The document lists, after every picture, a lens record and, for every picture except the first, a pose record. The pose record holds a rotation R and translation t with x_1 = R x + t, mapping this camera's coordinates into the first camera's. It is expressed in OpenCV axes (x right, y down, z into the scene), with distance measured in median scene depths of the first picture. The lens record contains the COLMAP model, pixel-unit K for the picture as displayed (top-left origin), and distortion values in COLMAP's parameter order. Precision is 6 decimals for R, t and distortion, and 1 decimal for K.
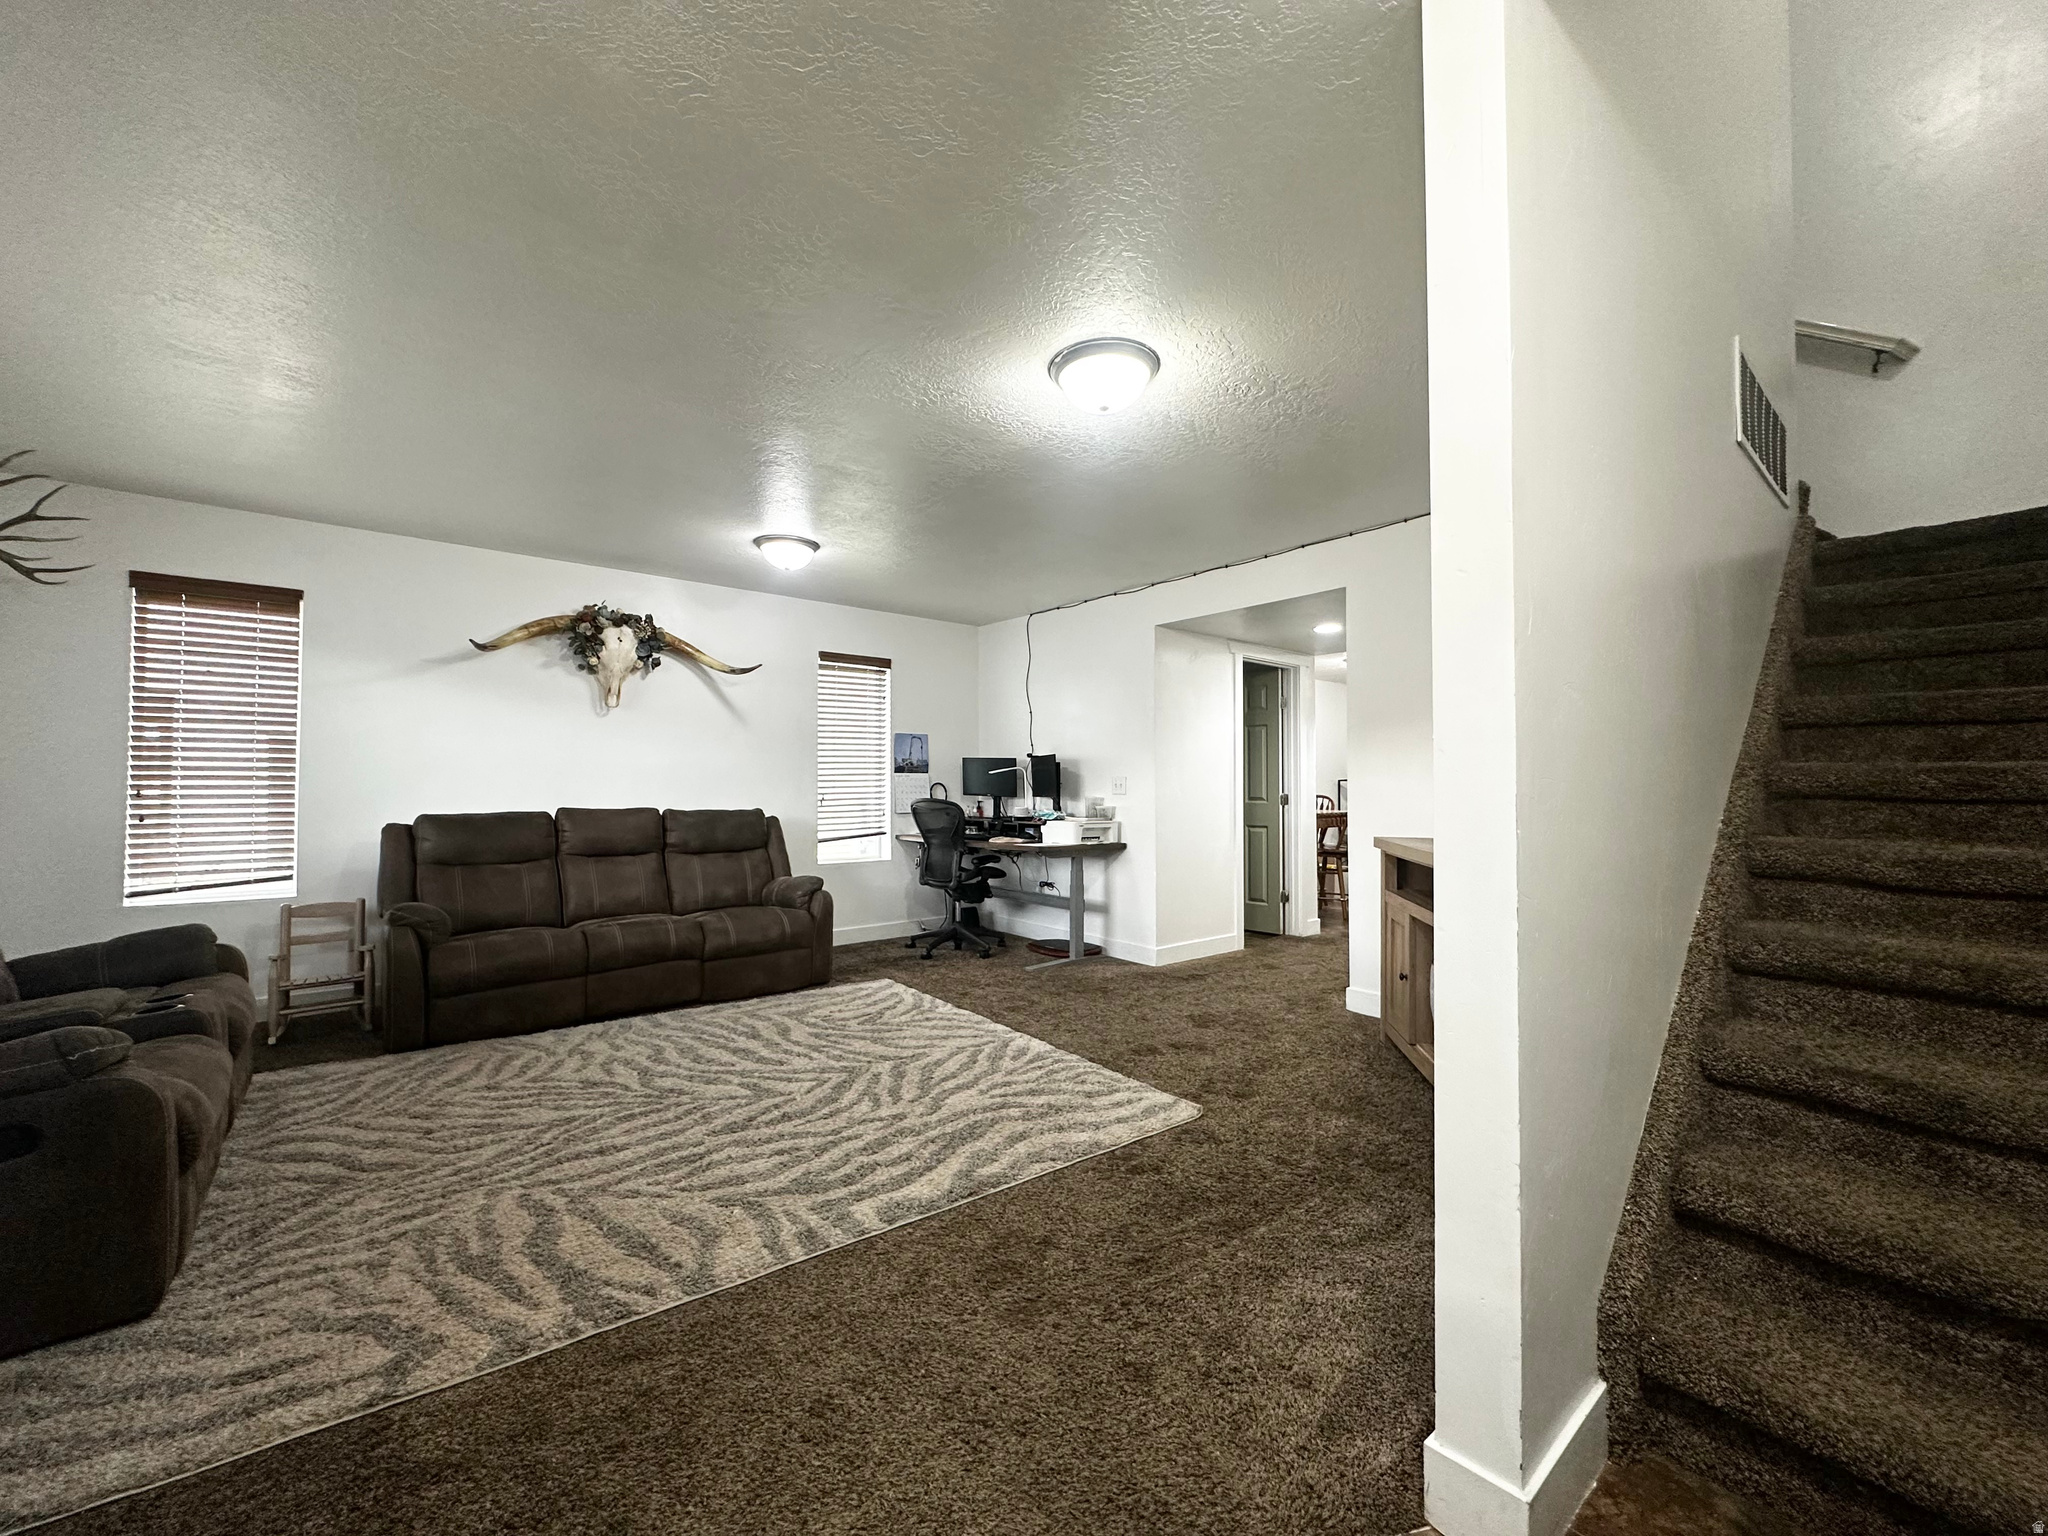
lens RADIAL K [[819.7, 0, 1026.1], [0, 819.7, 768.0], [0, 0, 1]] dist [-0.005362, 0.000795]
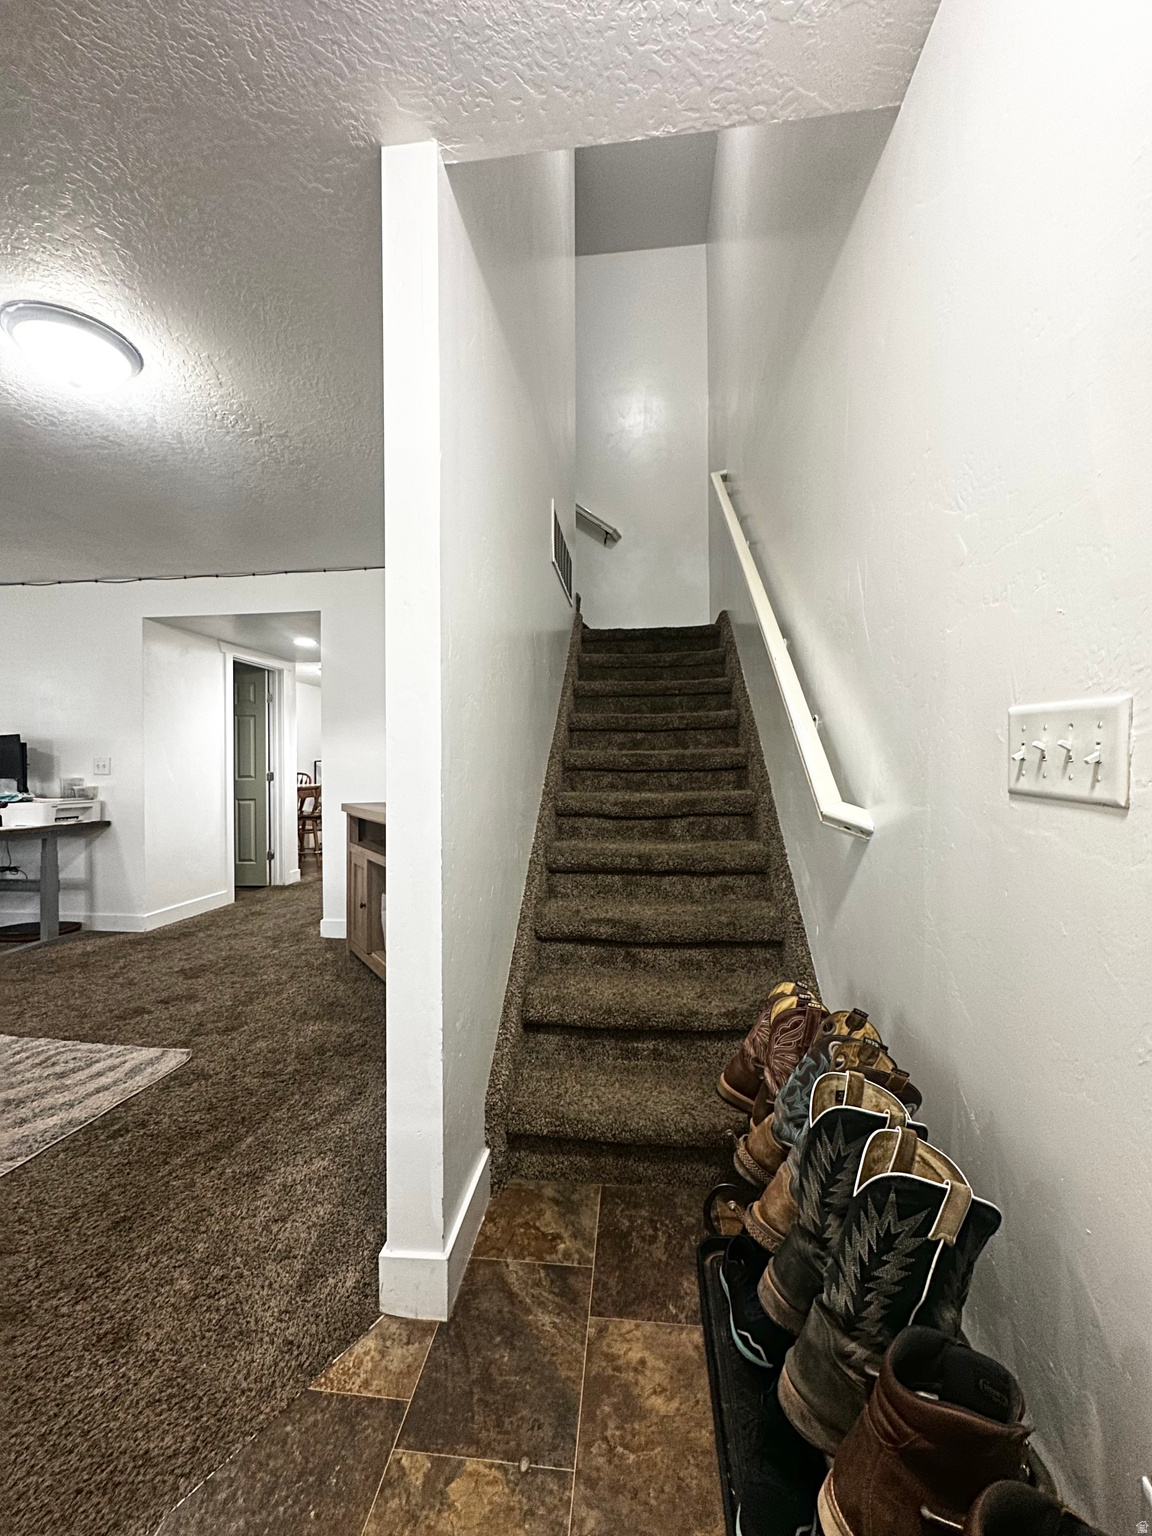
lens RADIAL K [[614.8, 0, 573.4], [0, 614.8, 764.5], [0, 0, 1]] dist [-0.005362, 0.000795]
pose [[0.722970, -0.005547, 0.690857, 0.015641], [-0.008593, 0.999818, 0.017019, 0.001543], [-0.690826, -0.018241, 0.722791, 0.037534]]
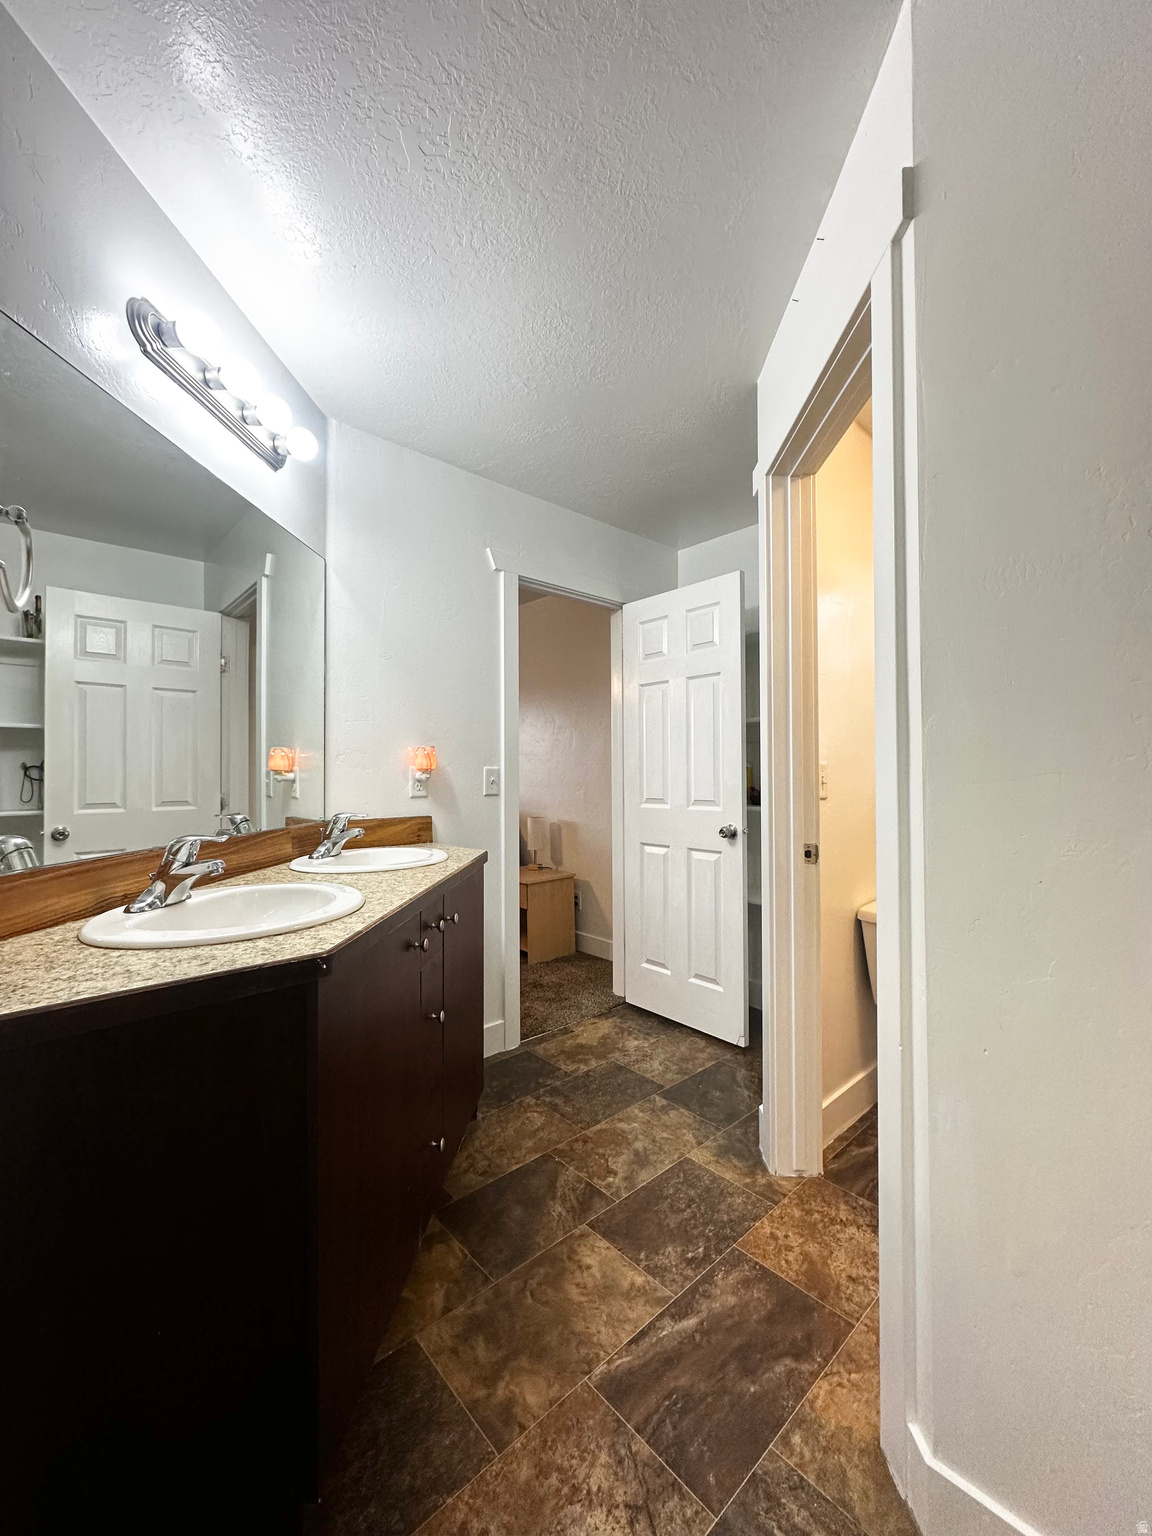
lens RADIAL K [[614.8, 0, 572.5], [0, 614.8, 768.9], [0, 0, 1]] dist [-0.005362, 0.000795]
pose [[0.999719, -0.002930, 0.023531, 0.362426], [0.002730, 0.999960, 0.008550, -0.013835], [-0.023555, -0.008484, 0.999687, -0.261692]]
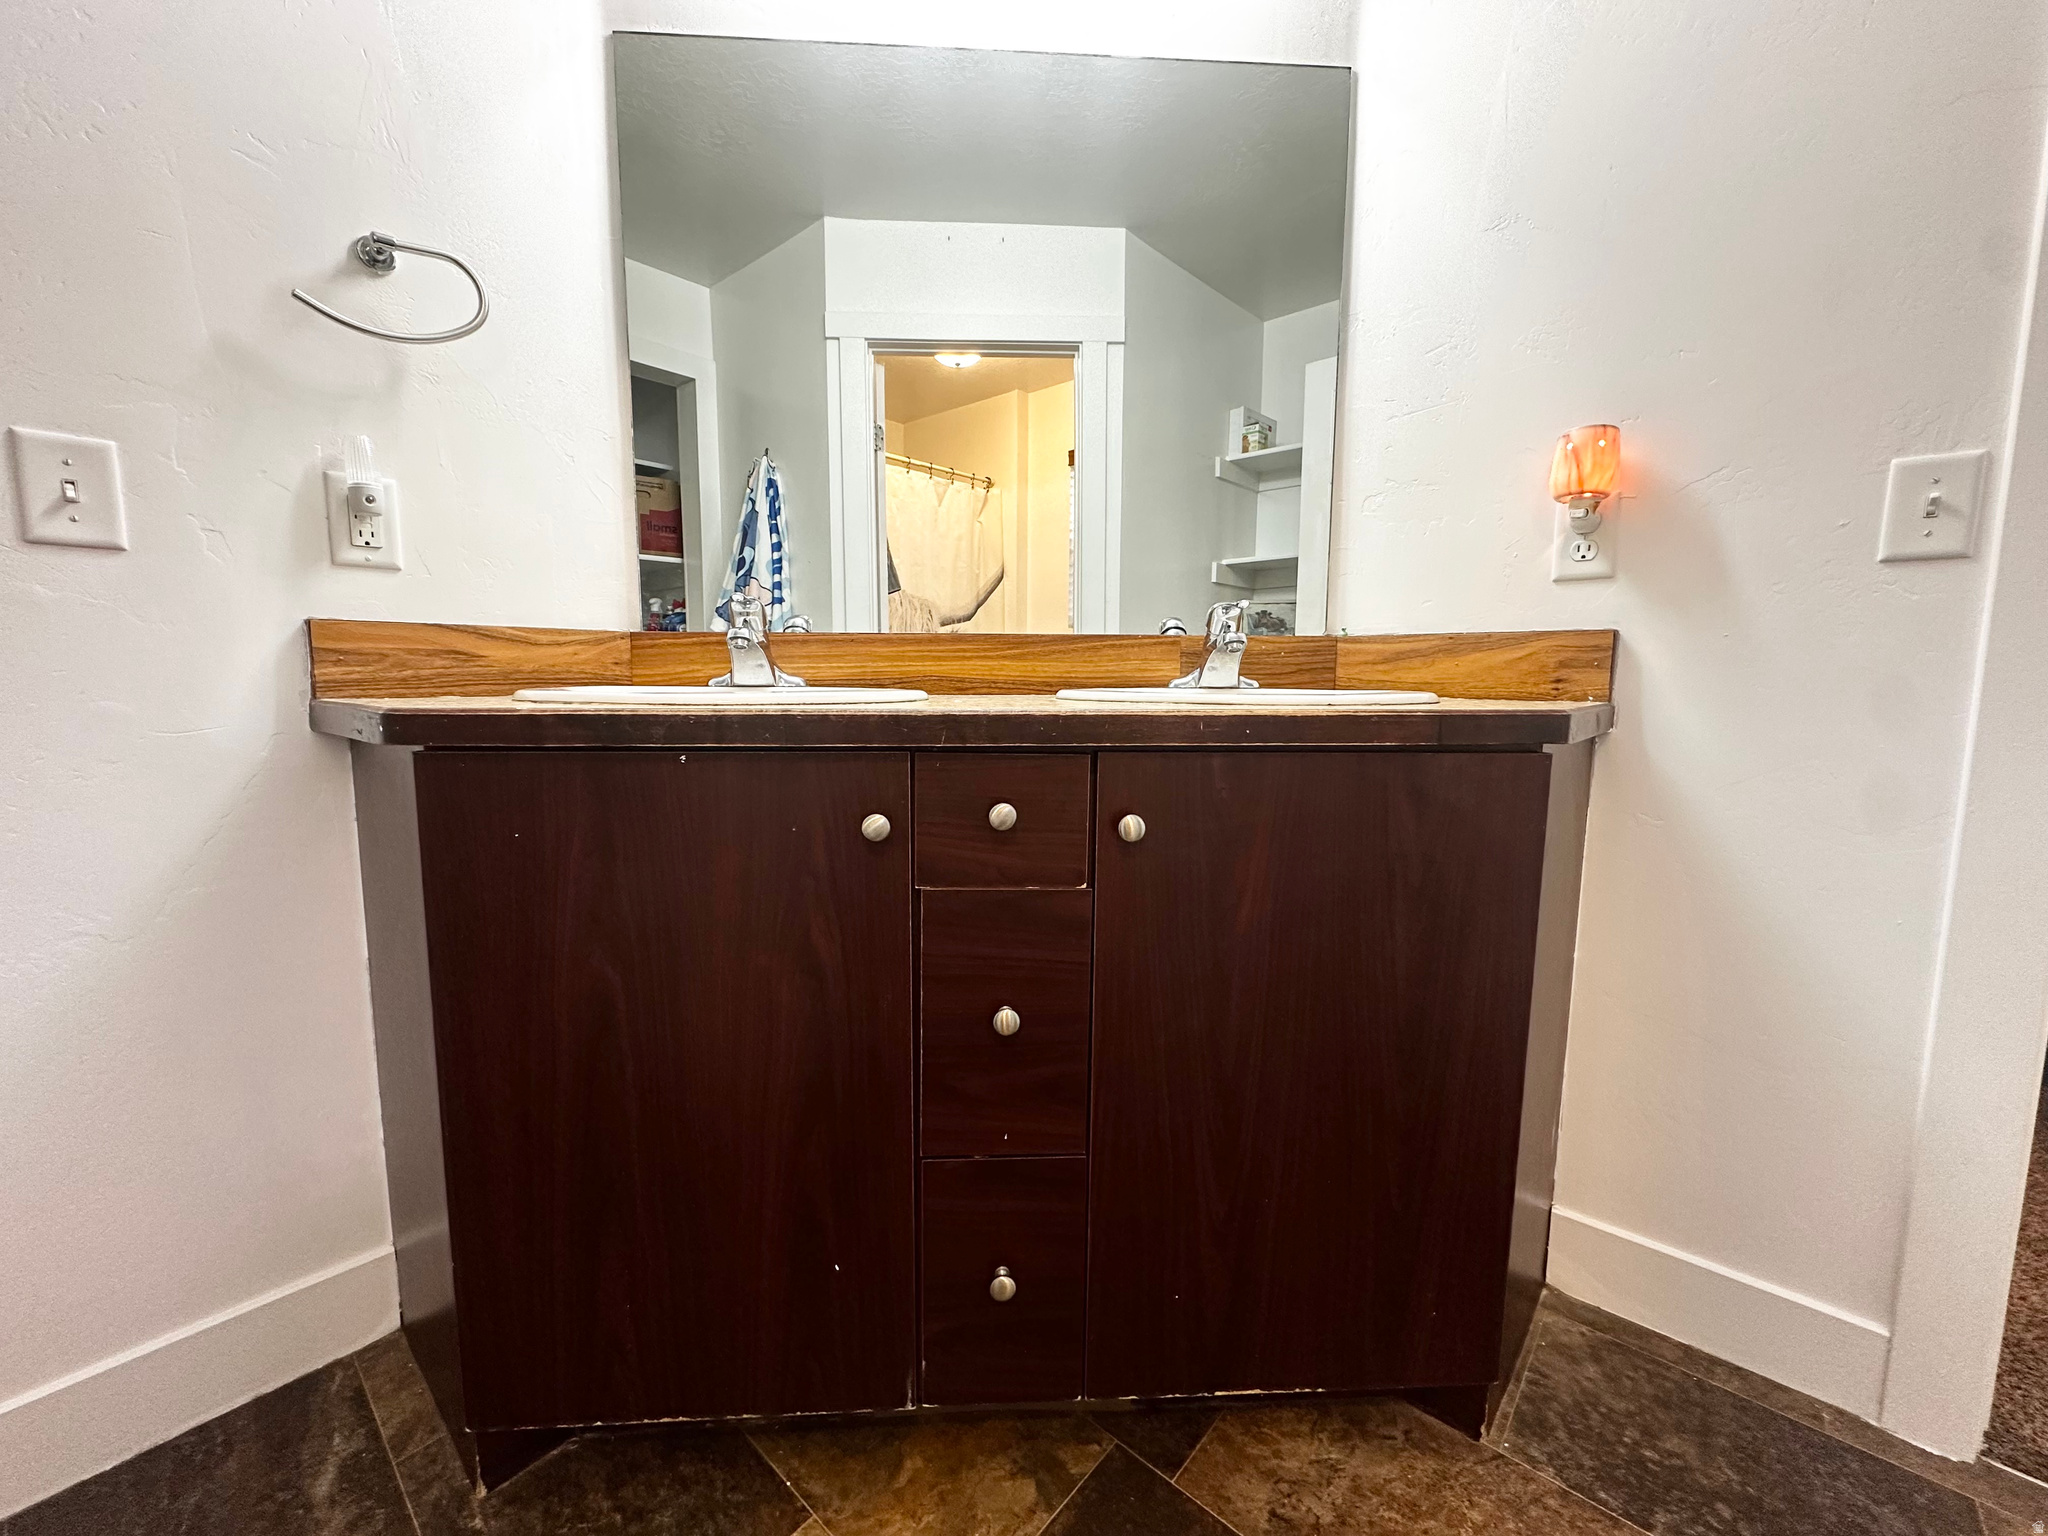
lens RADIAL K [[819.7, 0, 1020.3], [0, 819.7, 773.3], [0, 0, 1]] dist [-0.005362, 0.000795]
pose [[0.138402, 0.113090, -0.983898, 0.589590], [0.014759, 0.993113, 0.116225, 0.093531], [0.990266, -0.030607, 0.135779, 0.325556]]
